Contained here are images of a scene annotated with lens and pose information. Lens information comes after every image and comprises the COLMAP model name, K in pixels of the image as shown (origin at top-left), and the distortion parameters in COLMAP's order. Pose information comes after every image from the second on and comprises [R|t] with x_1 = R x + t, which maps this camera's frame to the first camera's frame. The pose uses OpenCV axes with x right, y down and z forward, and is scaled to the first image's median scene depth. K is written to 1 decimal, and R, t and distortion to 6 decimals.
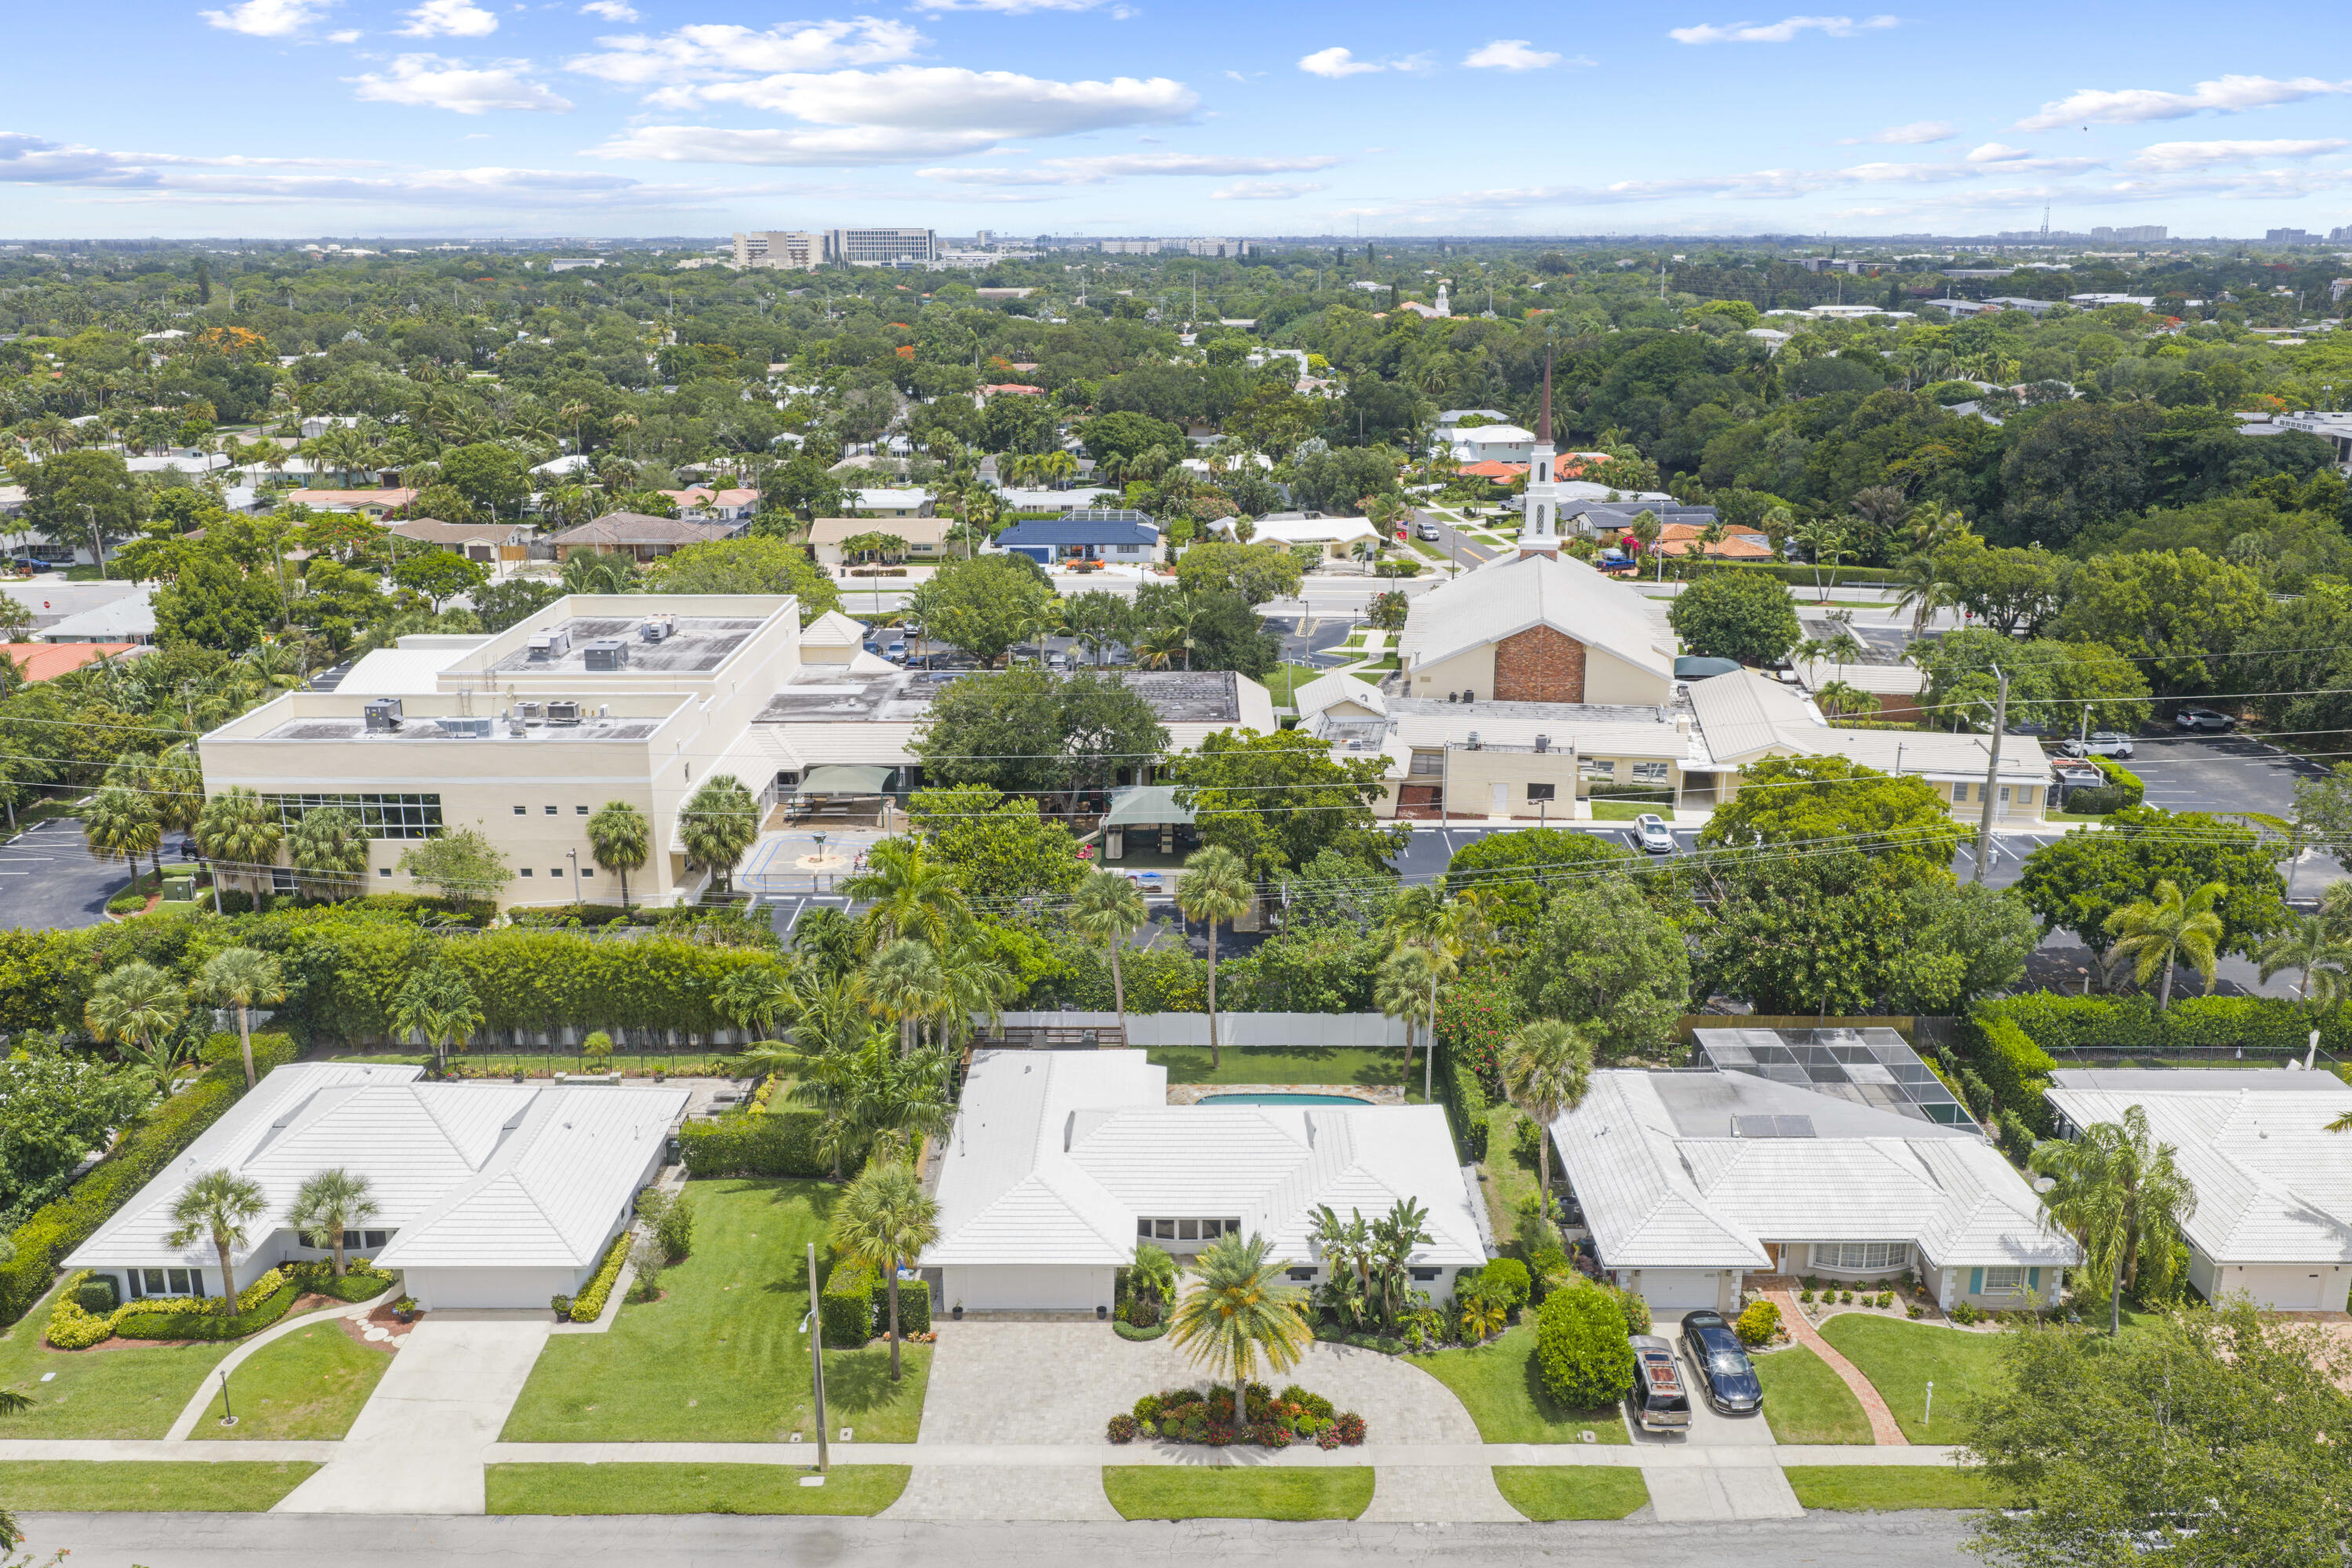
lens RADIAL K [[1966.4, 0, 1201.7], [0, 1966.4, 783.3], [0, 0, 1]] dist [0.007269, -0.000857]
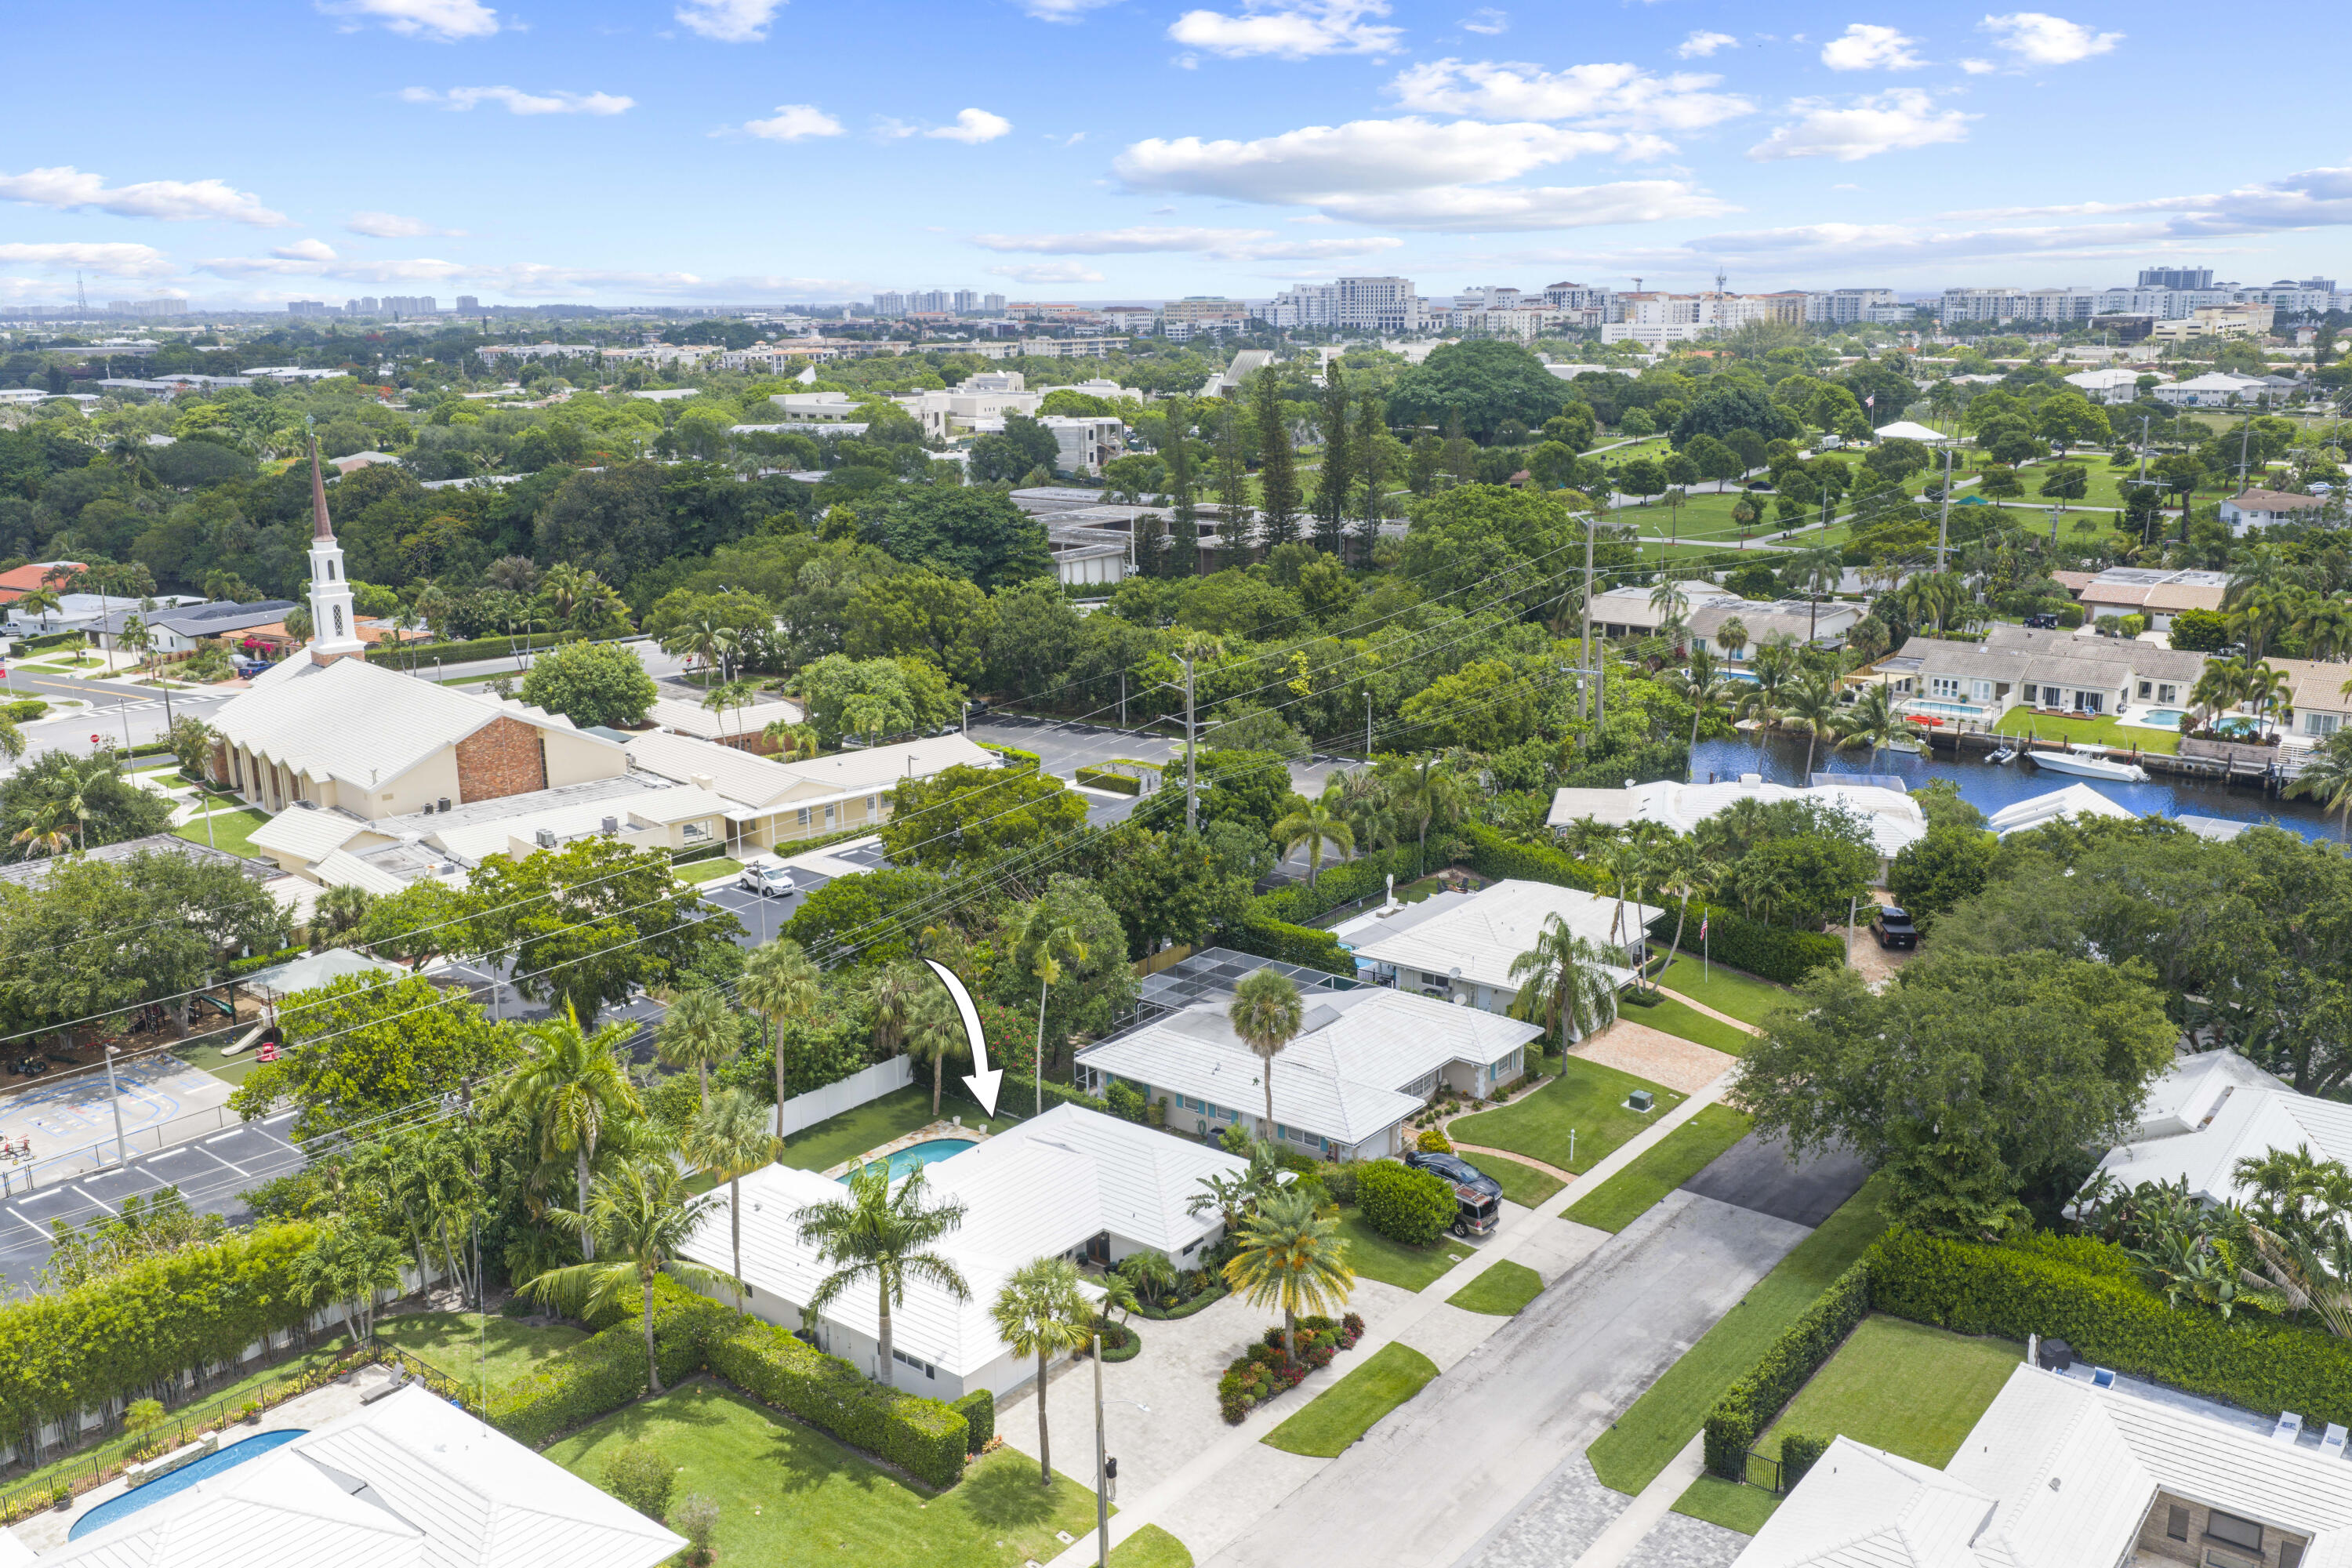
lens RADIAL K [[1966.4, 0, 1201.7], [0, 1966.4, 783.3], [0, 0, 1]] dist [0.007269, -0.000857]
pose [[0.617356, -0.190743, 0.763209, -0.770757], [0.217899, 0.973663, 0.067082, -0.082318], [-0.755904, 0.124889, 0.642660, 0.254806]]
